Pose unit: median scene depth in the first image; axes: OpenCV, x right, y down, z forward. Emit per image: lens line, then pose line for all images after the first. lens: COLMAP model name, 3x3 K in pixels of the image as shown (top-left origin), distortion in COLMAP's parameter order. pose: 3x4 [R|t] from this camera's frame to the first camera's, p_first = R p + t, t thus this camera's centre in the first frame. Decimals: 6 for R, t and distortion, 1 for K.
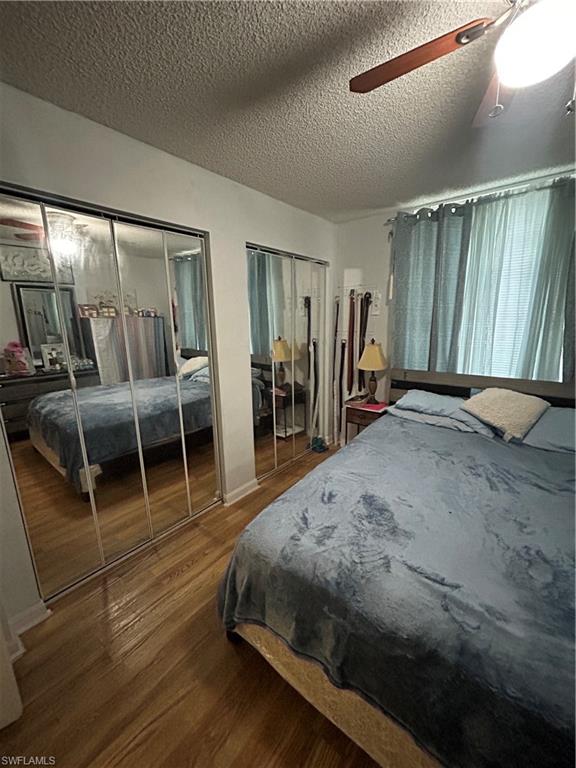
lens RADIAL K [[308.8, 0, 288.3], [0, 308.8, 385.0], [0, 0, 1]] dist [-0.001750, 0.000093]
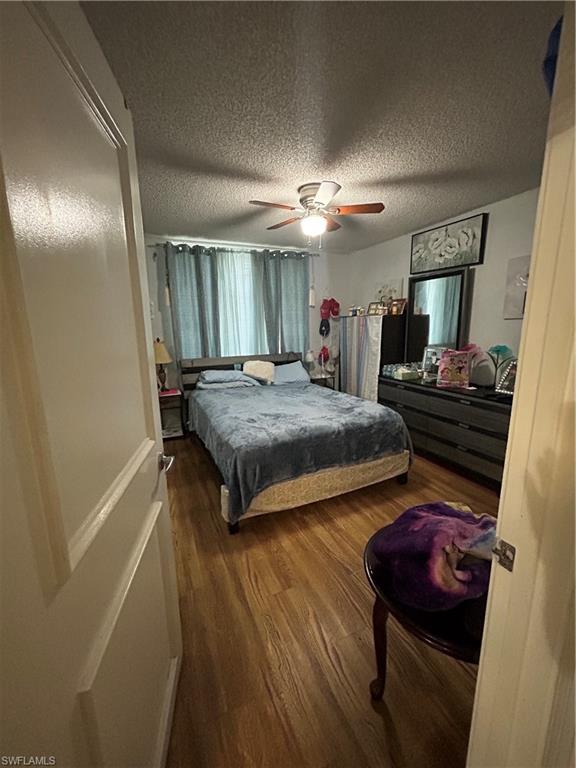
lens RADIAL K [[308.8, 0, 288.4], [0, 308.8, 383.7], [0, 0, 1]] dist [-0.001750, 0.000093]
pose [[0.462593, -0.158415, 0.872303, -0.767278], [0.196508, 0.977754, 0.073355, 0.051891], [-0.864519, 0.137481, 0.483432, -0.012092]]
